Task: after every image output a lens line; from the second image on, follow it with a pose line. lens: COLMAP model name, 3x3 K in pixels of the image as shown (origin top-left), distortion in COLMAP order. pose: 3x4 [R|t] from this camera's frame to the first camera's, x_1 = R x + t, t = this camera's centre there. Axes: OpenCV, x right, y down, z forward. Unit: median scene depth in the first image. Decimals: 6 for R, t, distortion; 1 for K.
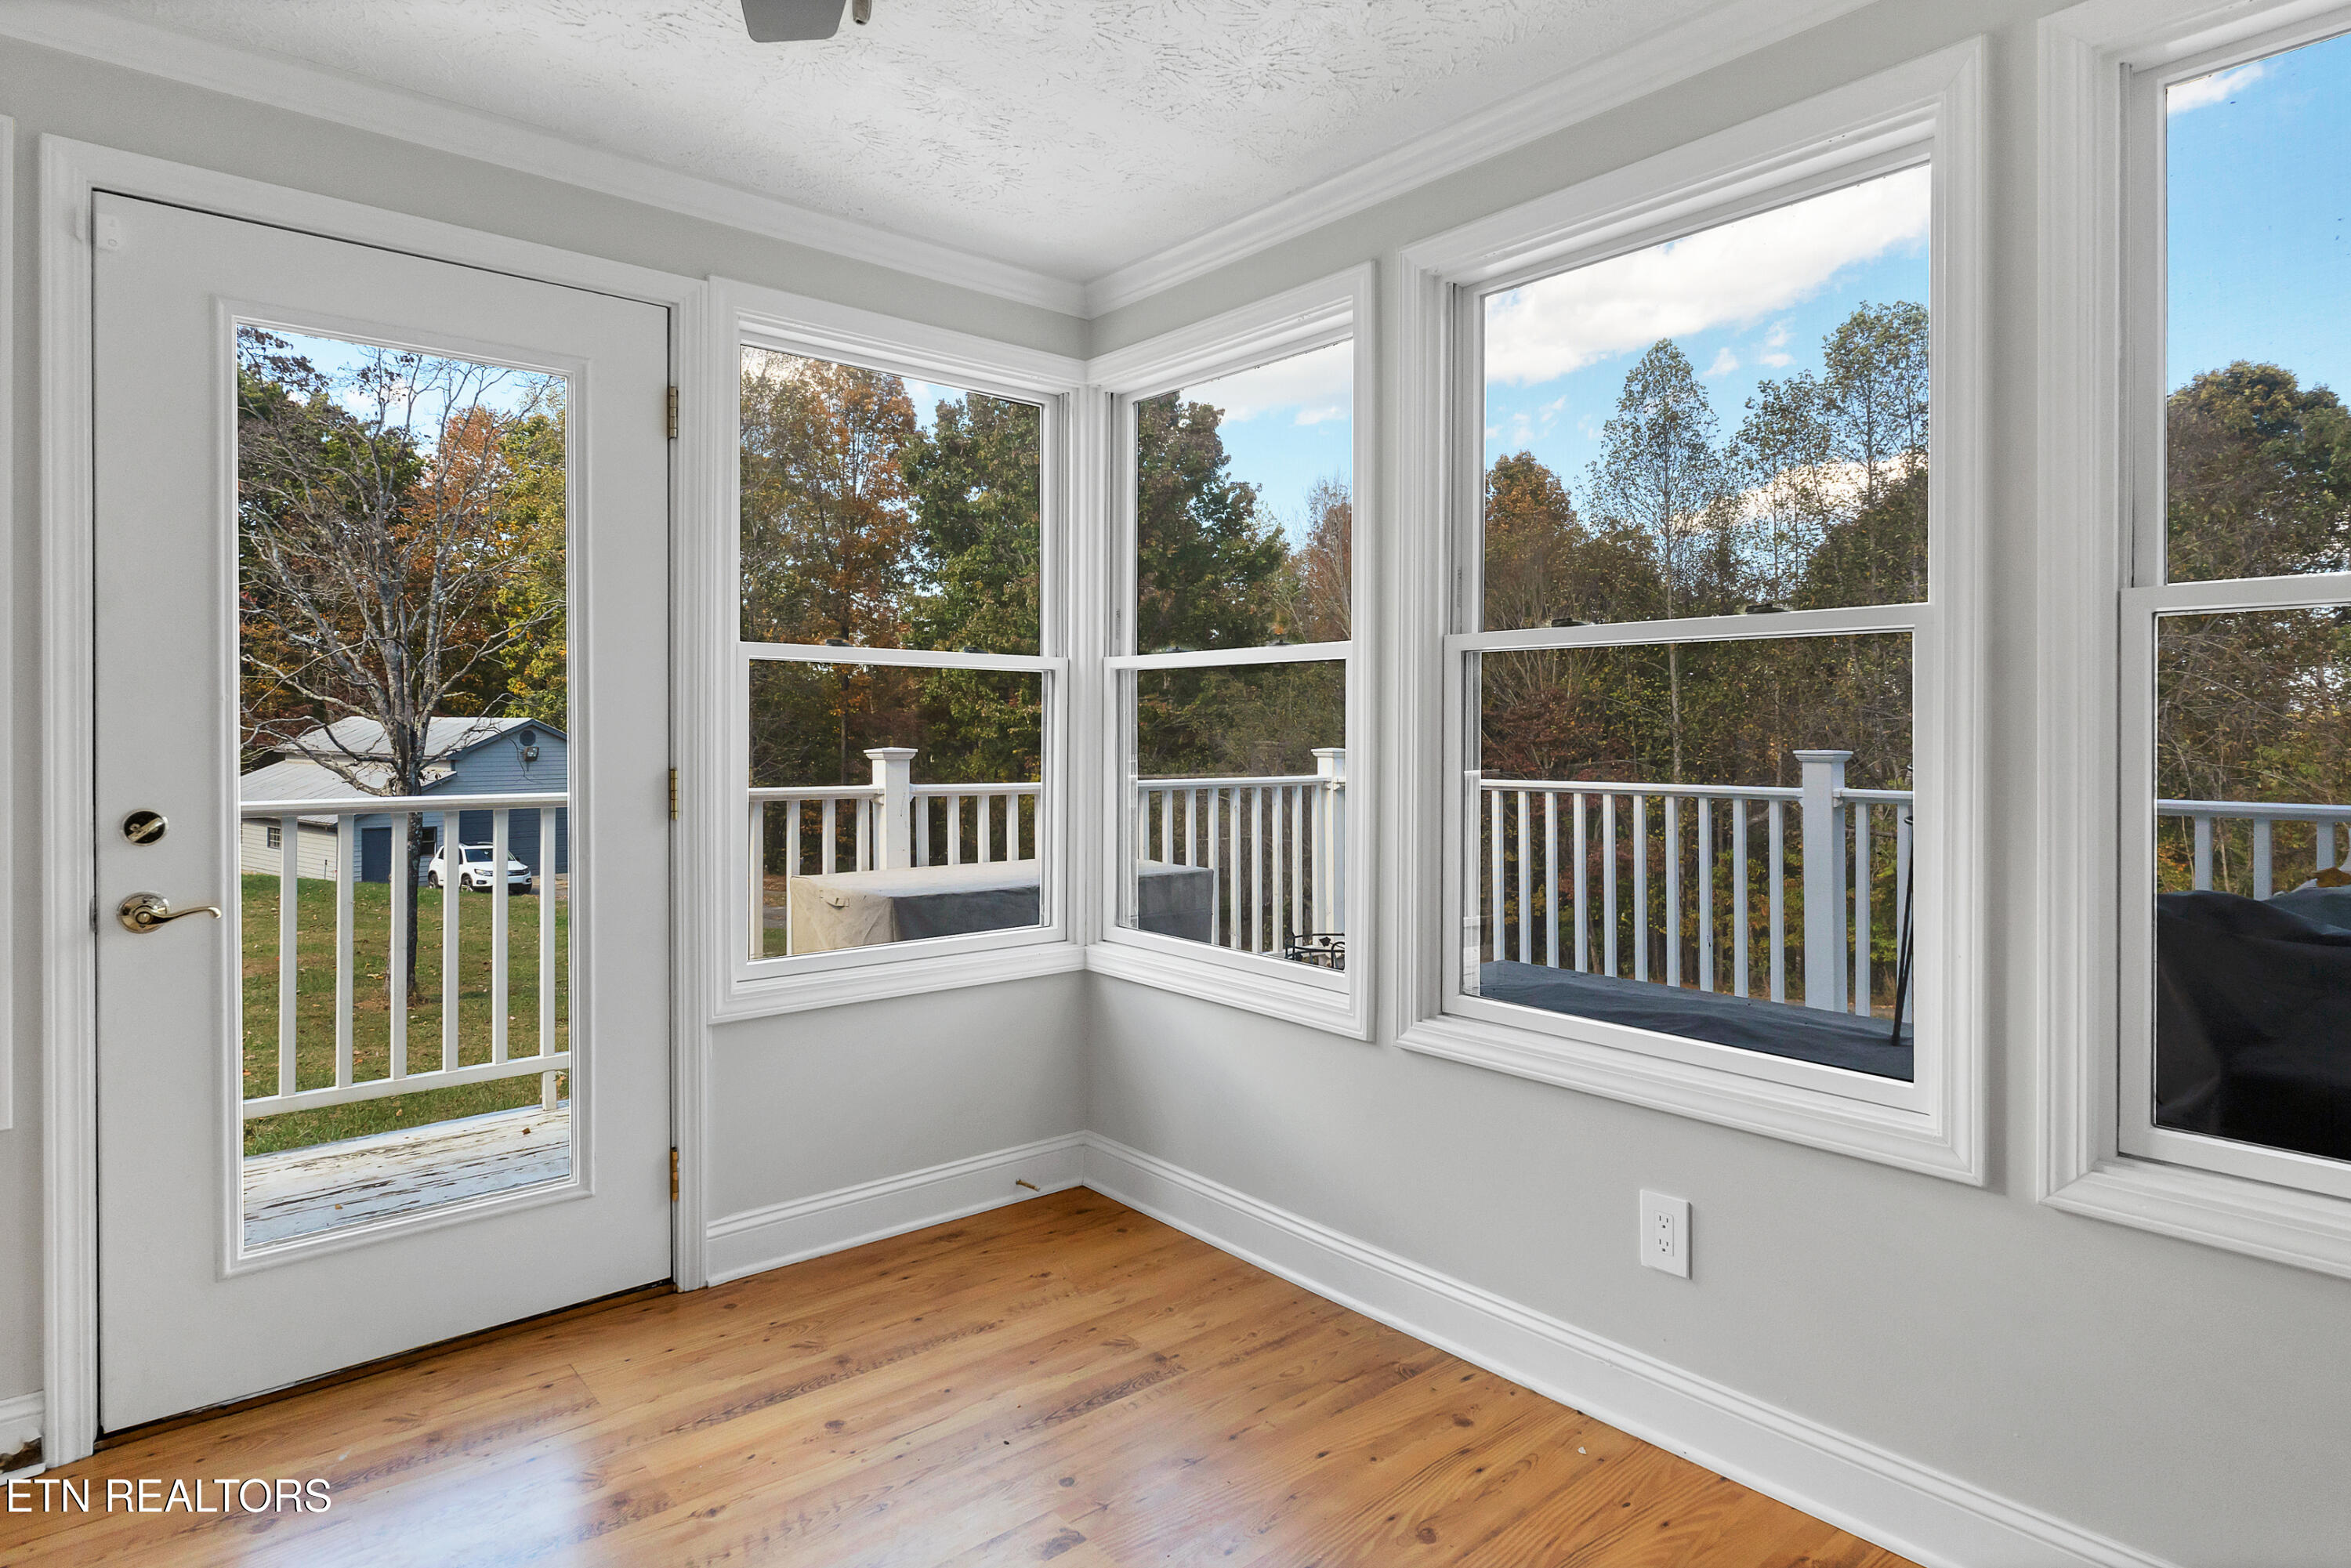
lens RADIAL K [[1266.3, 0, 1115.3], [0, 1266.3, 743.2], [0, 0, 1]] dist [-0.000017, 0.000641]
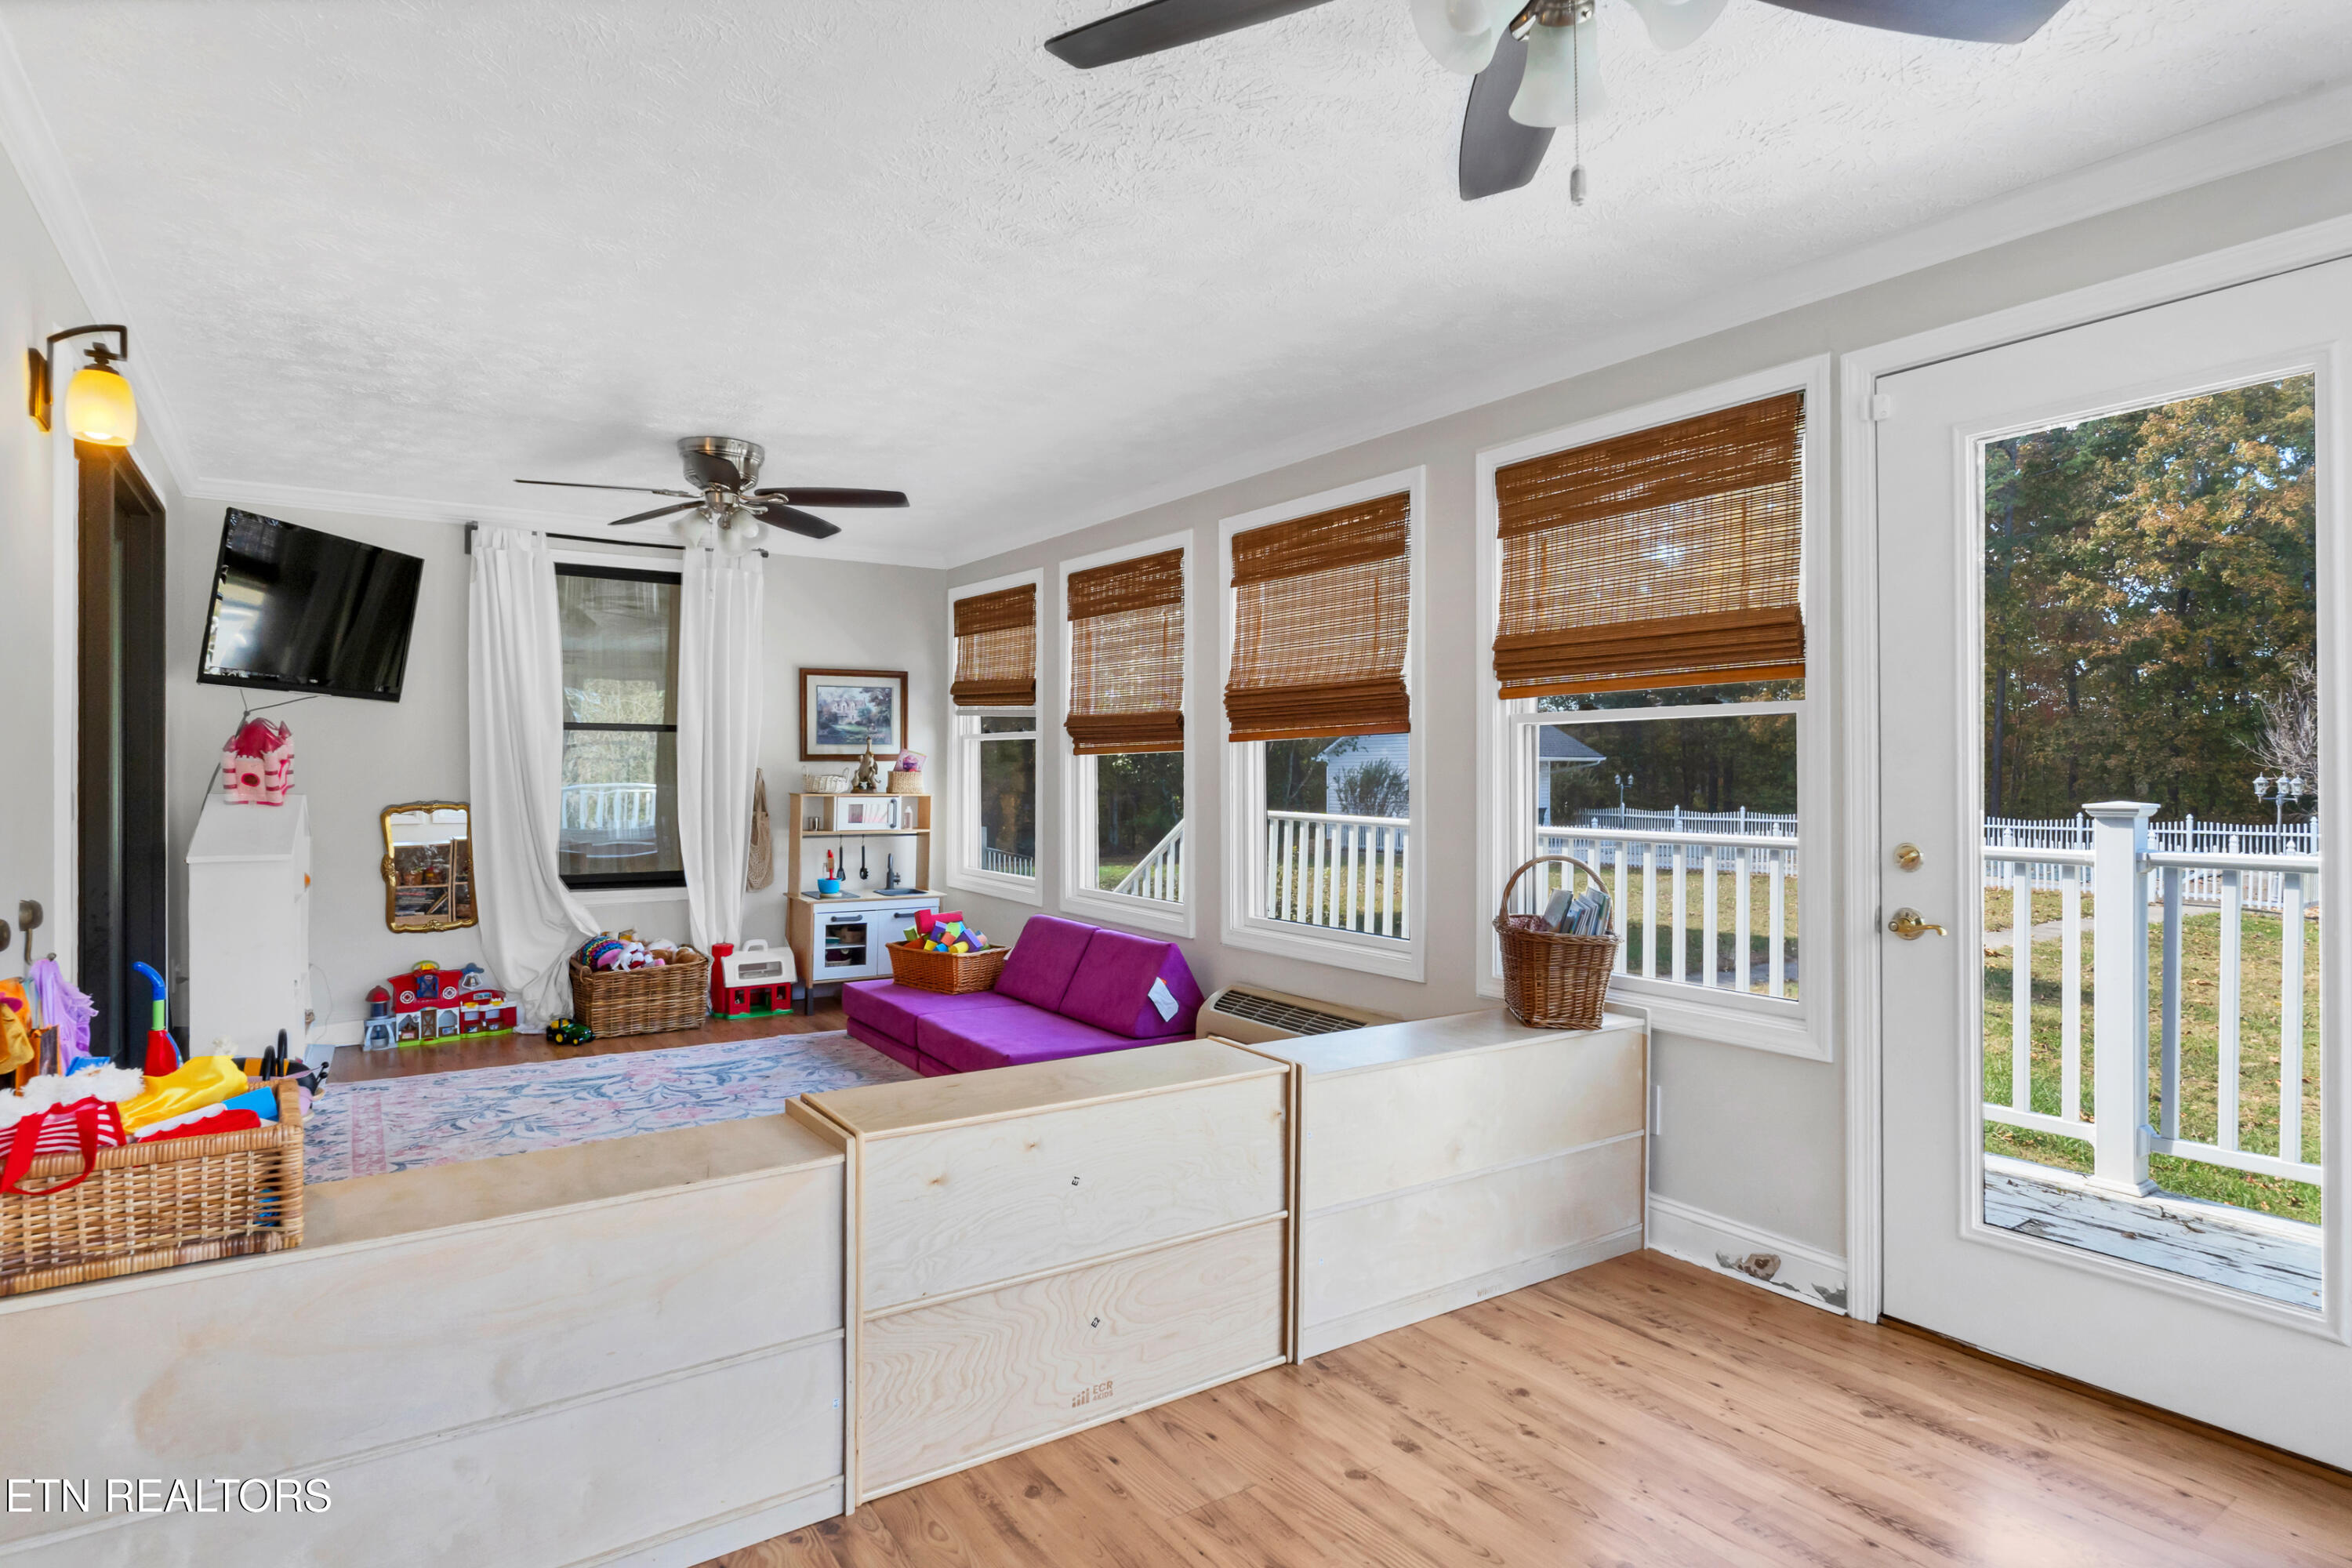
lens RADIAL K [[1270.4, 0, 1172.1], [0, 1270.4, 778.1], [0, 0, 1]] dist [0.002839, -0.000089]
pose [[-0.089890, 0.002791, -0.995948, 0.582772], [-0.004153, 0.999986, 0.003177, -0.015328], [0.995943, 0.004421, -0.089877, 0.372025]]
